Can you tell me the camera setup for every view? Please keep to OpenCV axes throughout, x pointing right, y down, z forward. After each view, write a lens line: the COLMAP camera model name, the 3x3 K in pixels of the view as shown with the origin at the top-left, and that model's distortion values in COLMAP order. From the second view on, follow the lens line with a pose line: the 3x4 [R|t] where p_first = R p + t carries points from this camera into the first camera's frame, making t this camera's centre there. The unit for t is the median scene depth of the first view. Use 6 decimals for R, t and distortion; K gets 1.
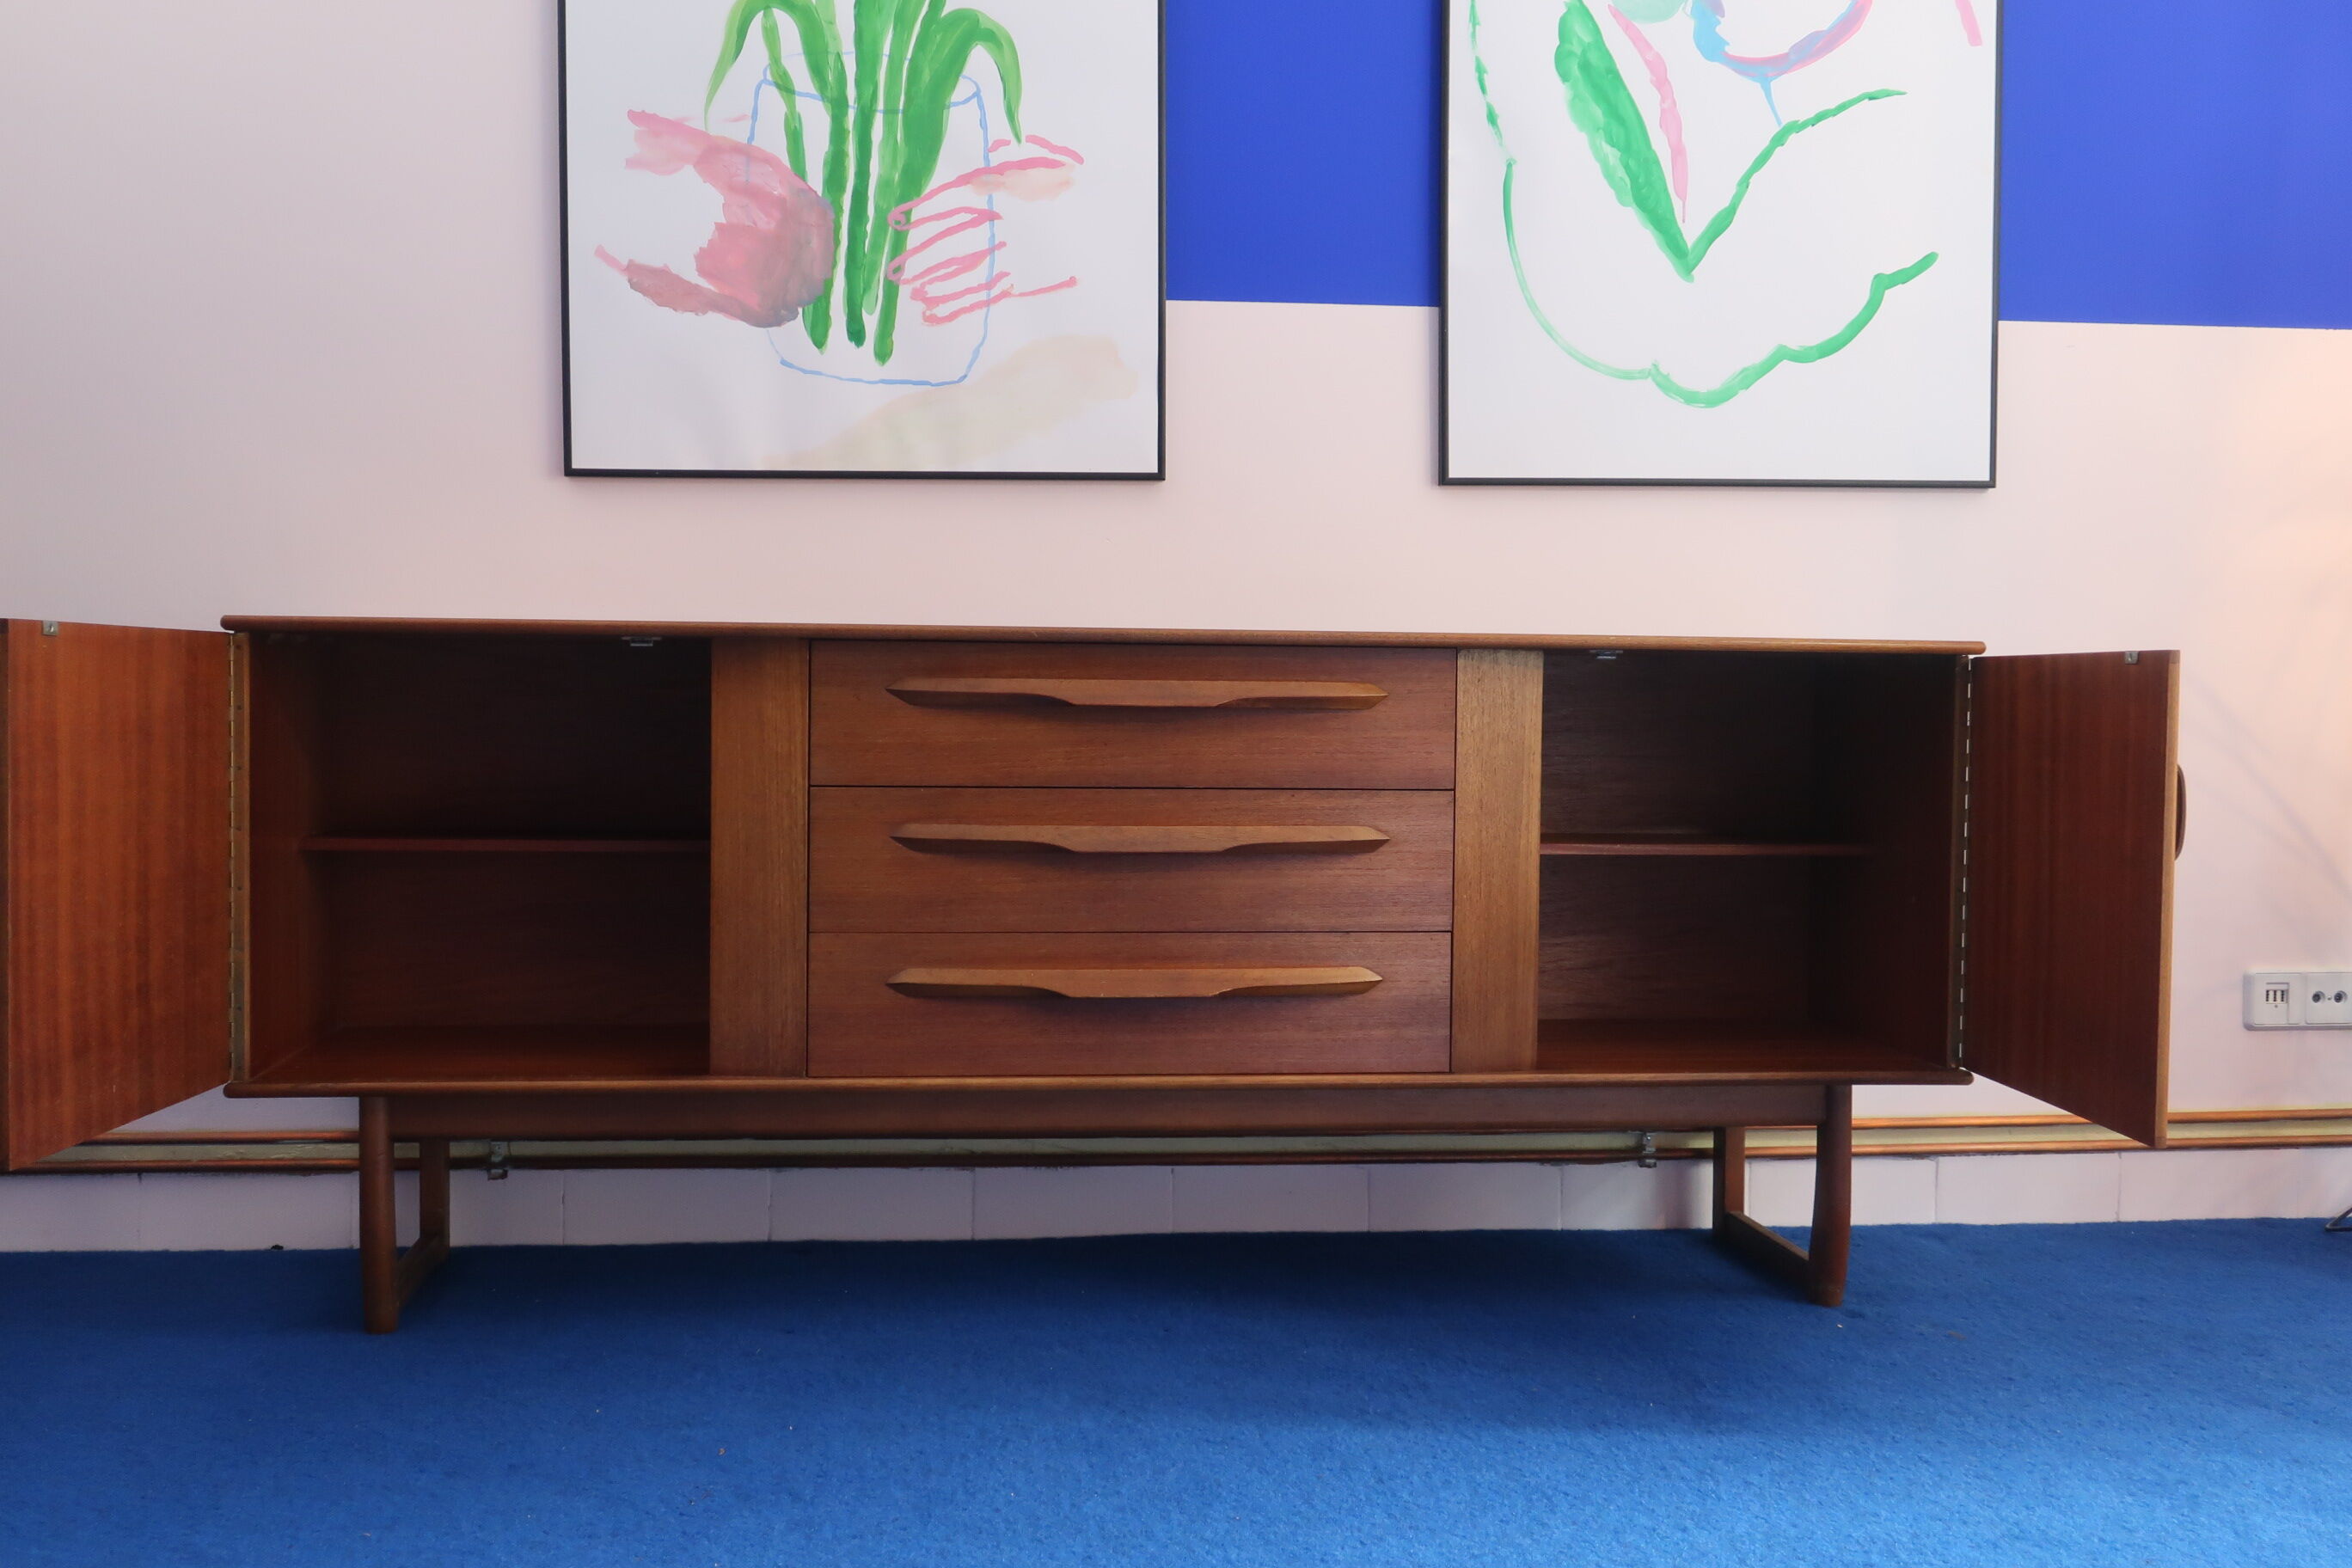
lens RADIAL K [[2442.0, 0, 1158.1], [0, 2442.0, 770.9], [0, 0, 1]] dist [-0.010142, 0.000000]
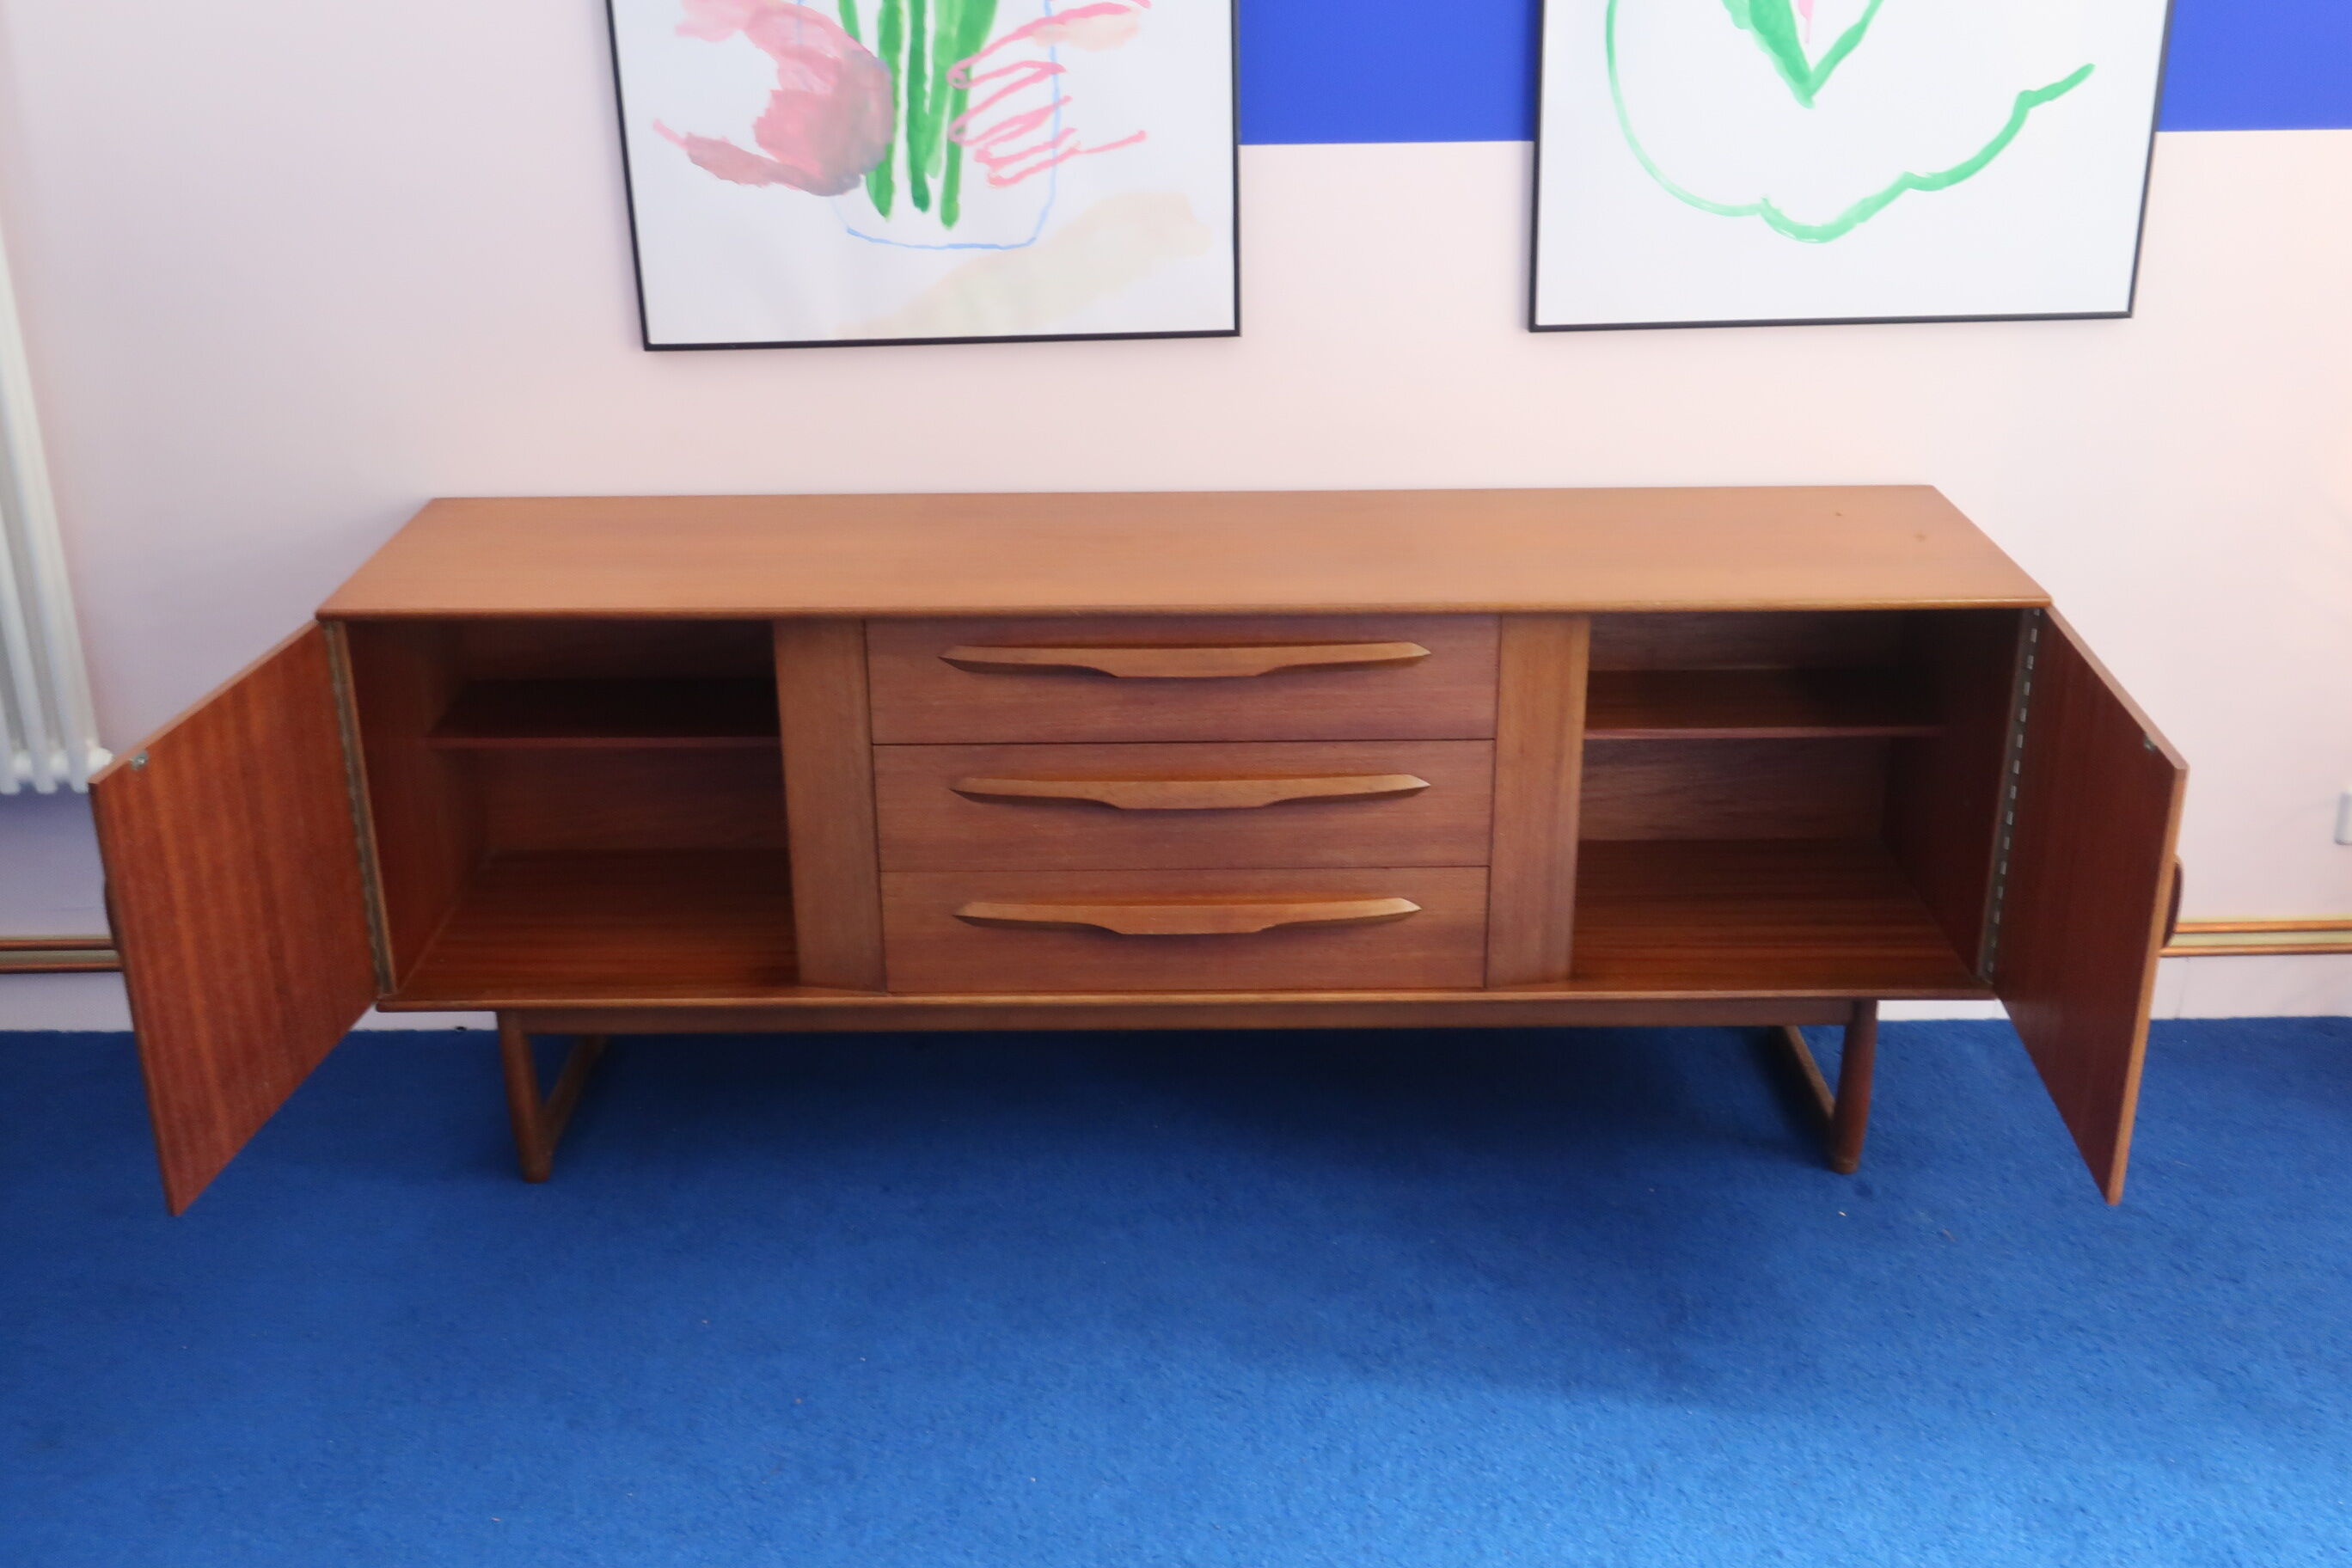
lens RADIAL K [[2442.0, 0, 1157.4], [0, 2442.0, 772.9], [0, 0, 1]] dist [-0.010142, 0.000000]
pose [[0.992668, 0.023321, -0.118601, 0.091562], [0.018816, 0.939435, 0.342210, -0.296307], [0.119398, -0.341932, 0.932109, 0.022449]]
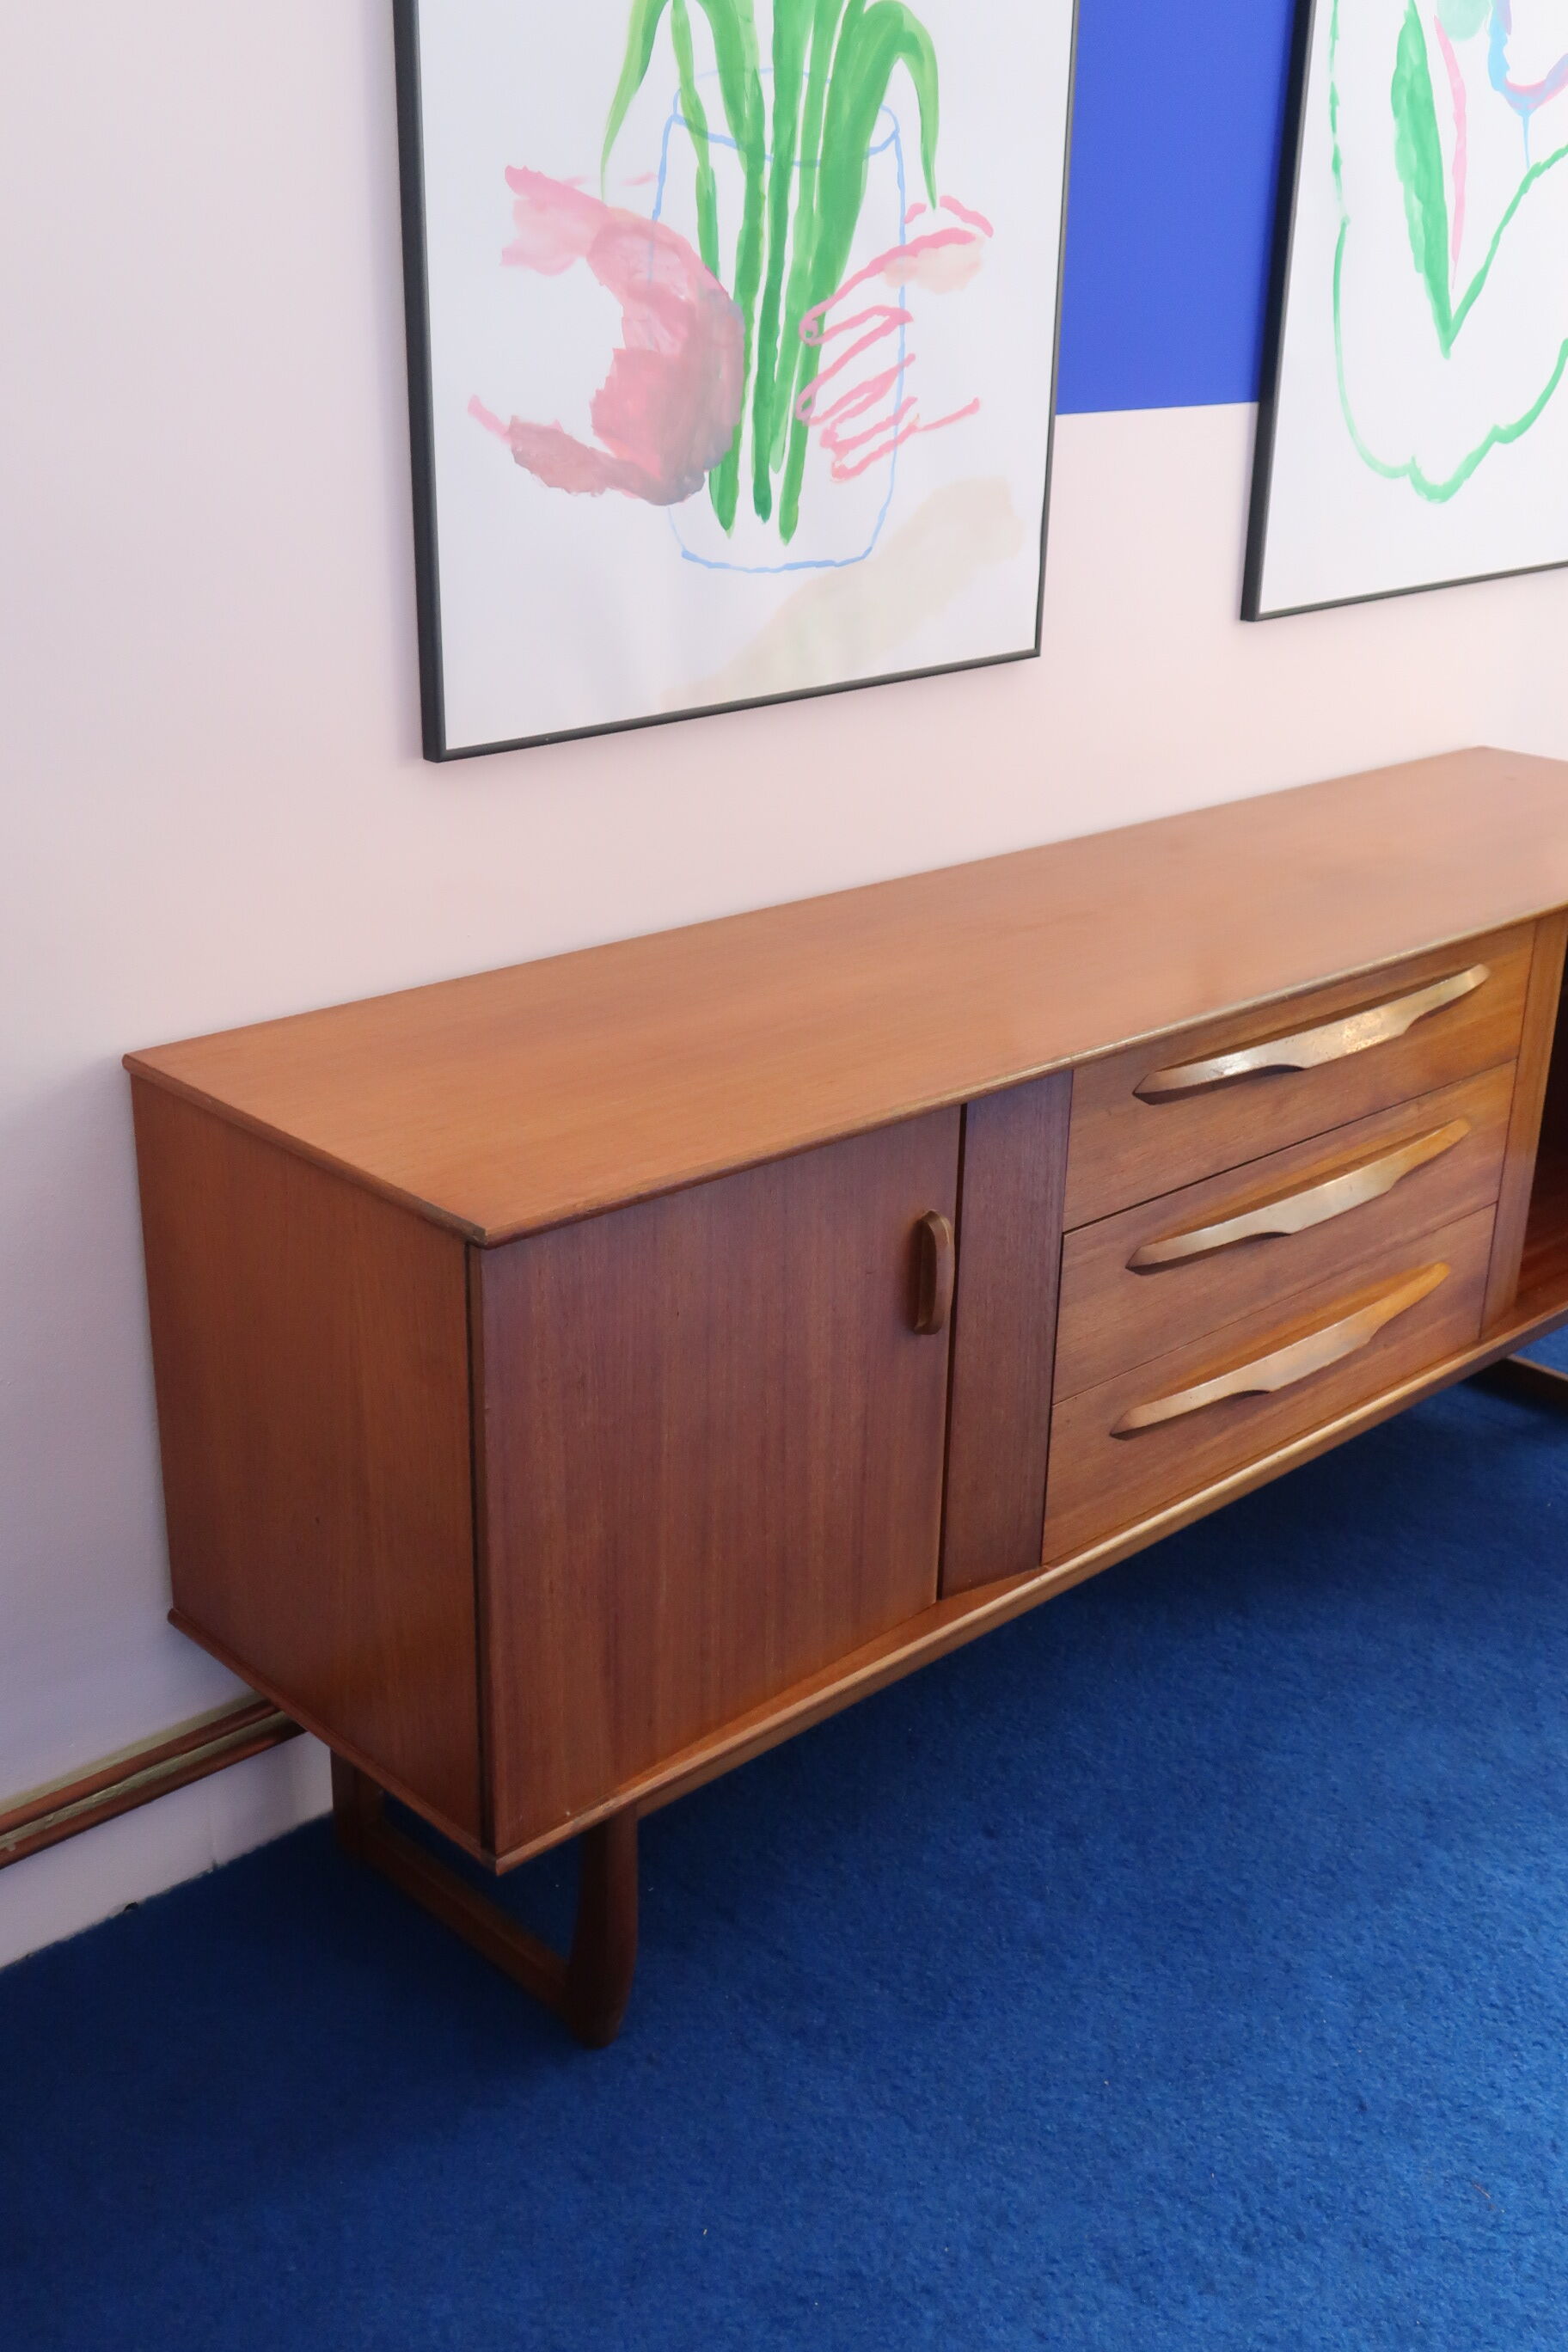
lens RADIAL K [[2442.0, 0, 768.1], [0, 2442.0, 1188.8], [0, 0, 1]] dist [-0.010142, 0.000000]
pose [[0.800676, -0.218510, 0.557827, -0.558154], [0.009932, 0.935826, 0.352323, -0.242133], [-0.599015, -0.276556, 0.751464, 0.418018]]
